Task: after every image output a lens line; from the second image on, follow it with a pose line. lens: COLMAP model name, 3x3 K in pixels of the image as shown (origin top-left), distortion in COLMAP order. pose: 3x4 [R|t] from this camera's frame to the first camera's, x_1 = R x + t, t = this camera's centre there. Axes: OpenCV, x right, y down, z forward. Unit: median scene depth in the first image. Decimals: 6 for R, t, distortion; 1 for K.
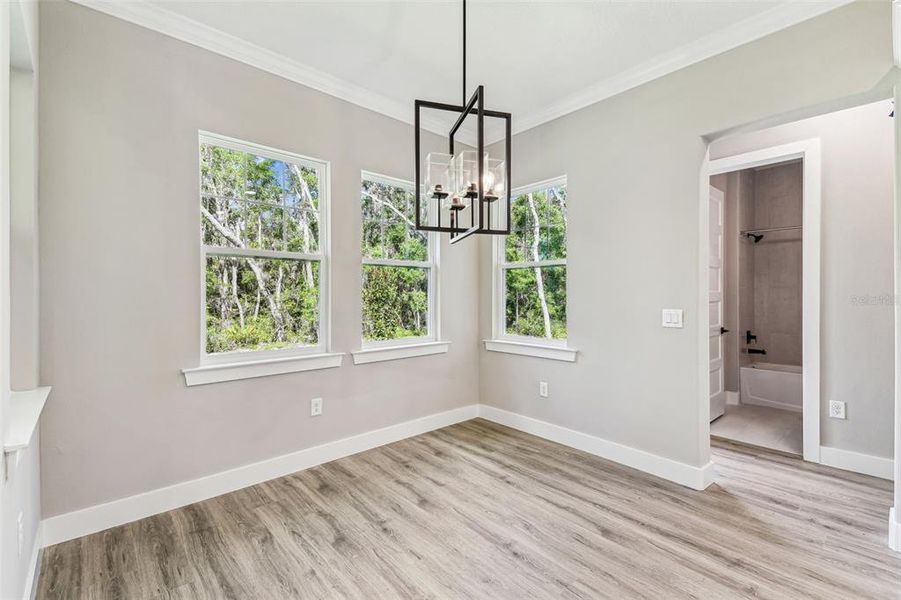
lens RADIAL K [[398.7, 0, 455.9], [0, 398.7, 297.5], [0, 0, 1]] dist [0.041108, -0.018511]
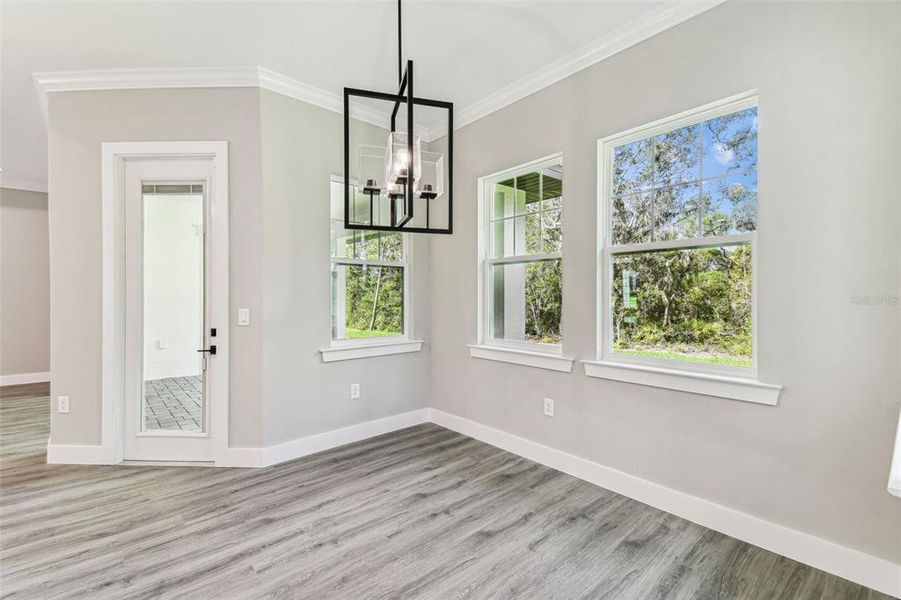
lens RADIAL K [[398.7, 0, 447.6], [0, 398.7, 297.2], [0, 0, 1]] dist [0.041108, -0.018511]
pose [[-0.026841, 0.002581, -0.999636, 0.693314], [-0.003688, 0.999990, 0.002681, 0.000386], [0.999633, 0.003758, -0.026831, 0.835647]]
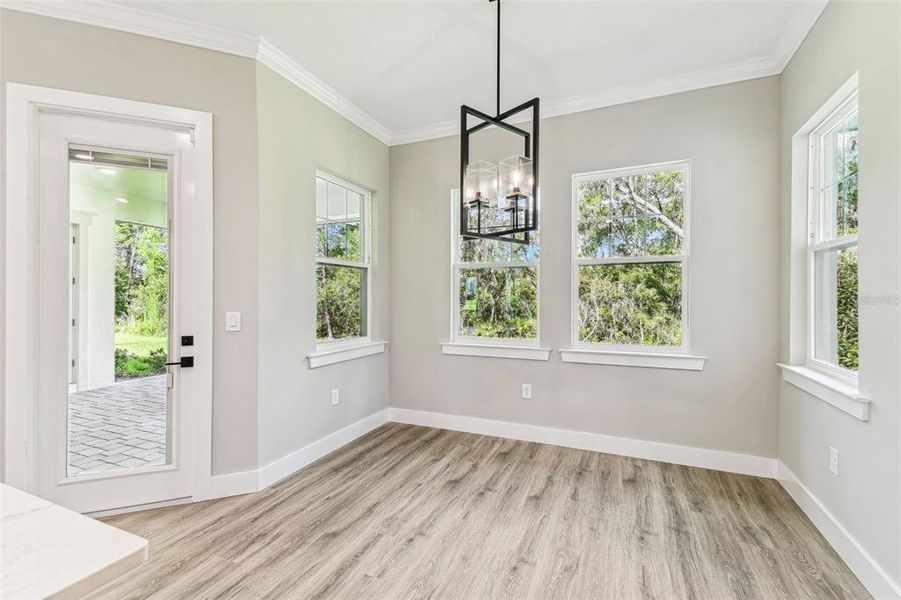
lens RADIAL K [[398.7, 0, 447.1], [0, 398.7, 299.0], [0, 0, 1]] dist [0.041108, -0.018511]
pose [[0.400186, 0.002767, -0.916430, 0.680840], [-0.005766, 0.999983, 0.000502, 0.003235], [0.916416, 0.005083, 0.400195, 0.339925]]
